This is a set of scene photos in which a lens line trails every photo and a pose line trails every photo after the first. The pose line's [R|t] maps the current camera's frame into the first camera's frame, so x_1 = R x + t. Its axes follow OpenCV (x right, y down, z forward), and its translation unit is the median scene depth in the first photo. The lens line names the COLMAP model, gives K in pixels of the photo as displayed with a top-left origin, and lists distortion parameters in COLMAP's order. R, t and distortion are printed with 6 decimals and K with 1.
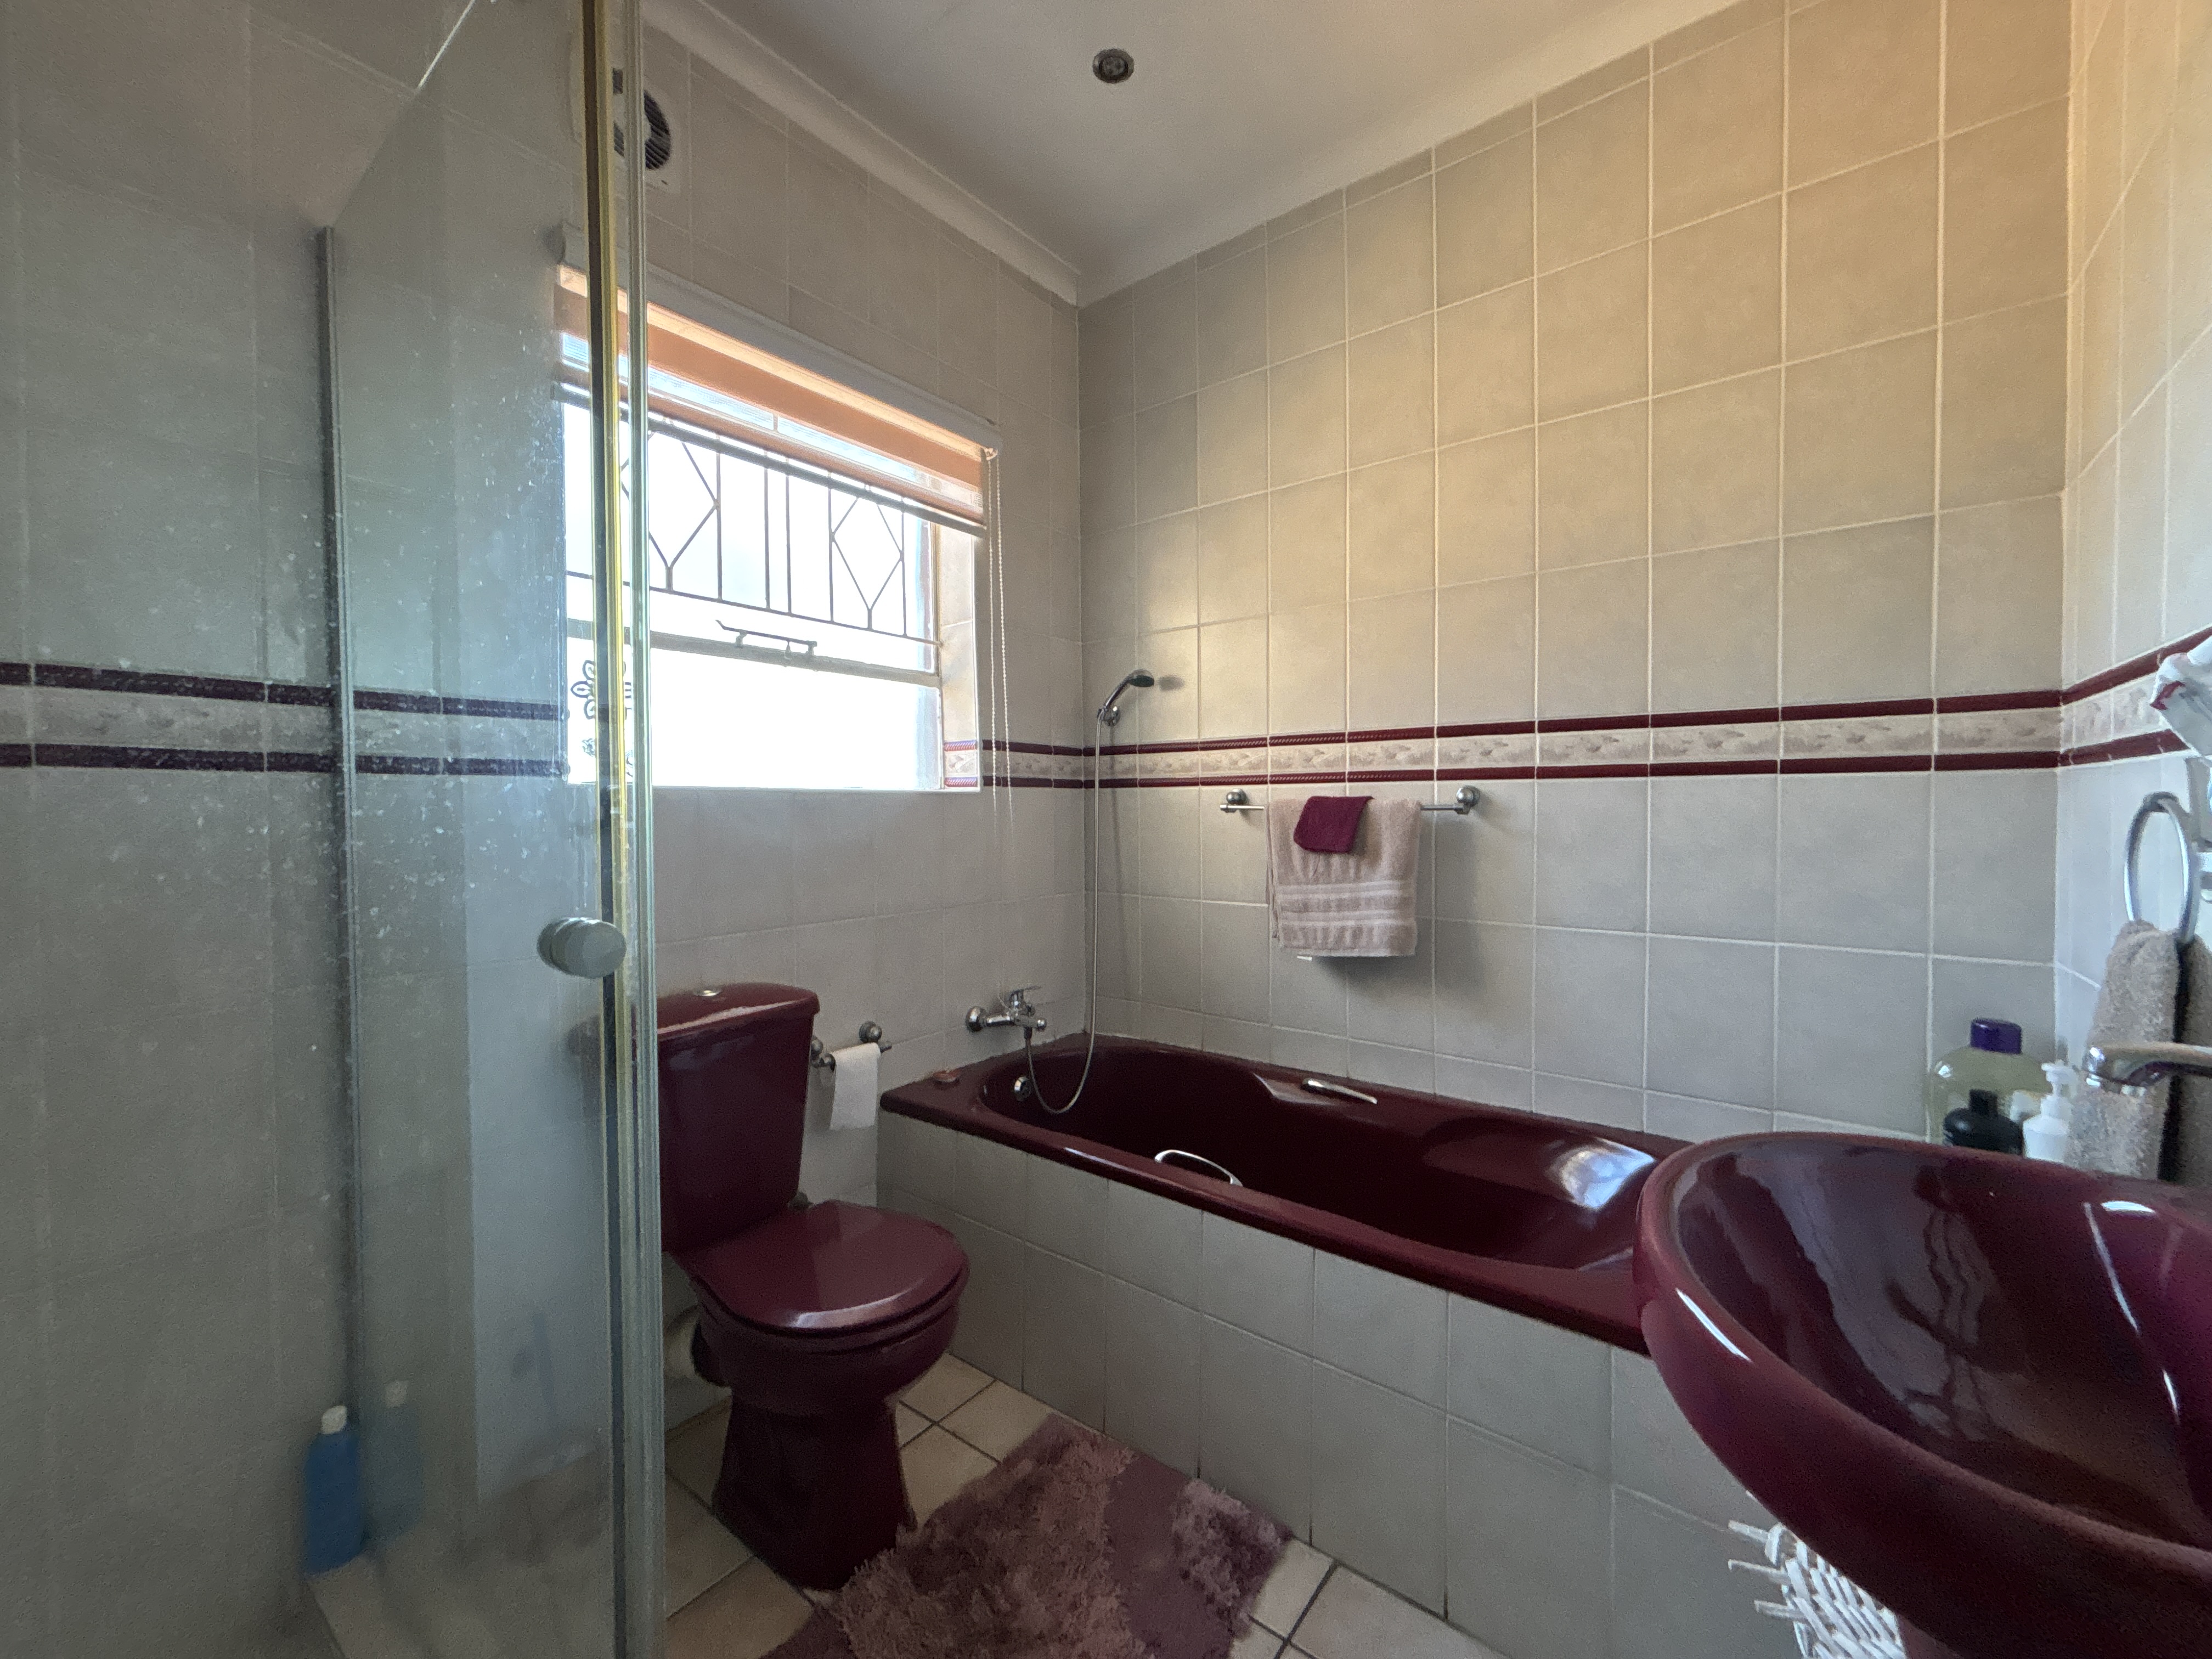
lens RADIAL K [[888.0, 0, 1098.6], [0, 888.0, 822.2], [0, 0, 1]] dist [0.002203, -0.000774]
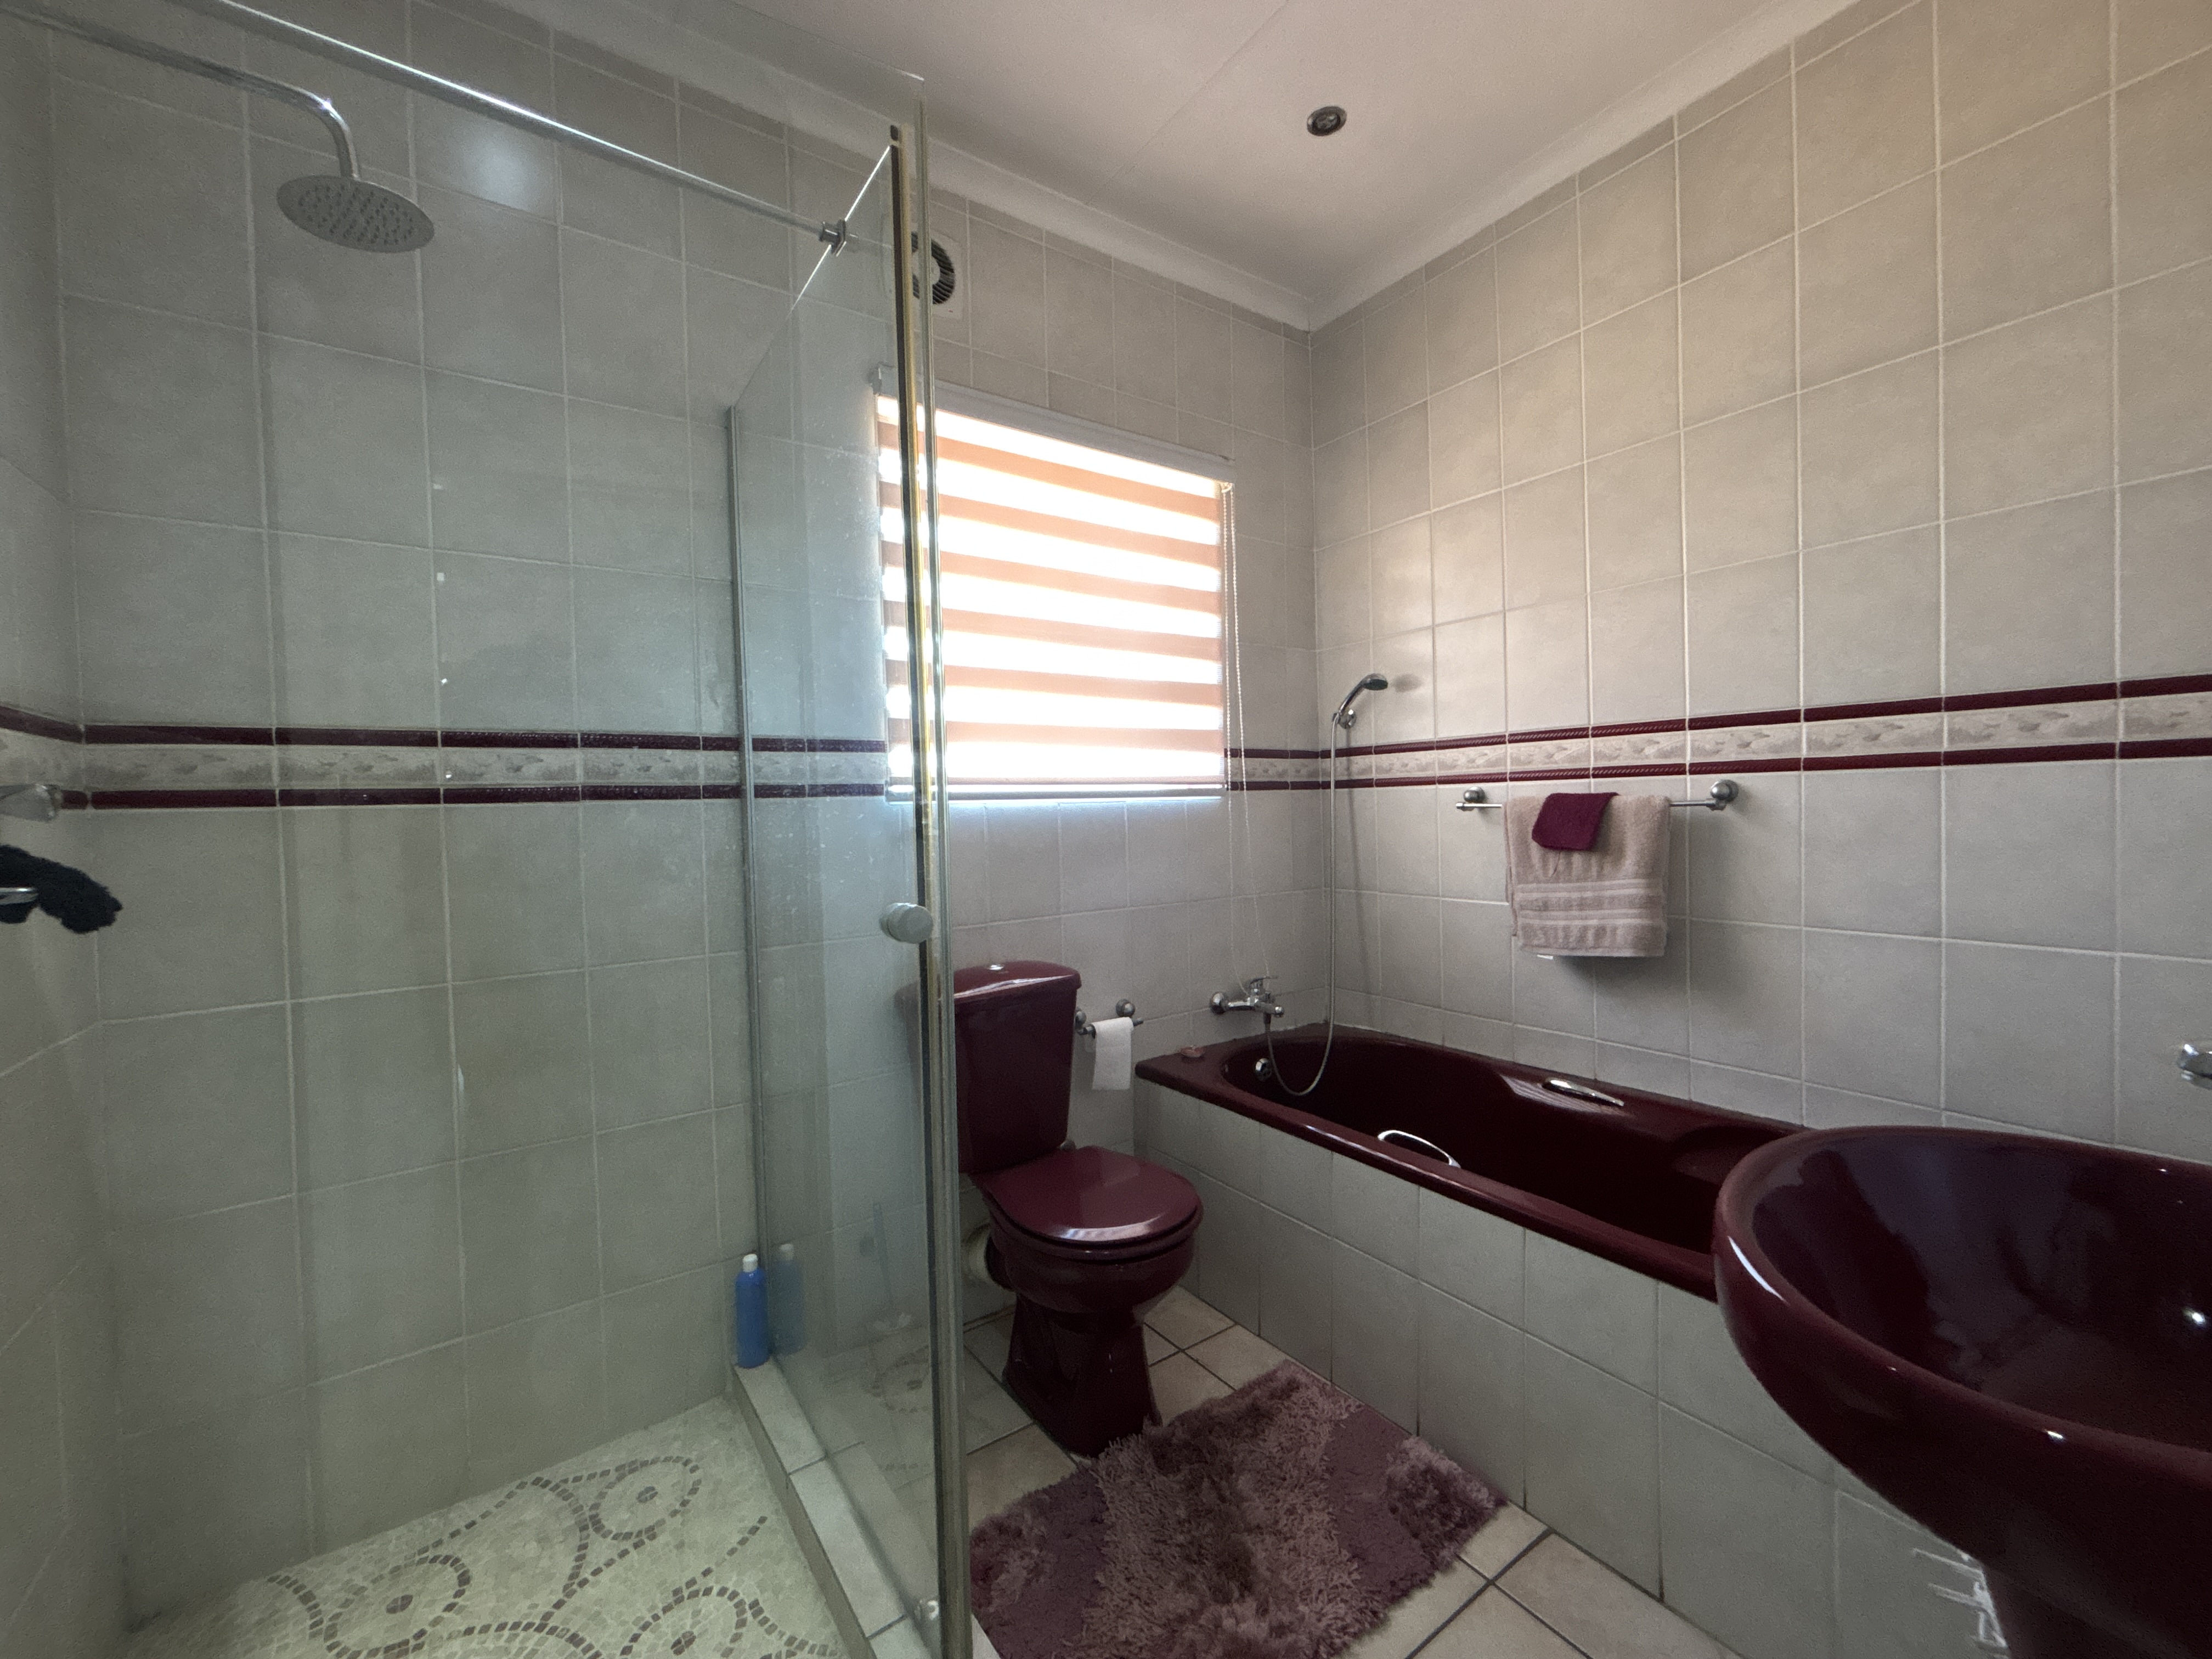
lens RADIAL K [[888.0, 0, 1098.6], [0, 888.0, 822.2], [0, 0, 1]] dist [0.002203, -0.000774]
pose [[0.953646, -0.014002, -0.300604, 0.063316], [0.015588, 0.999874, 0.002877, -0.008899], [0.300526, -0.007429, 0.953745, -0.111529]]
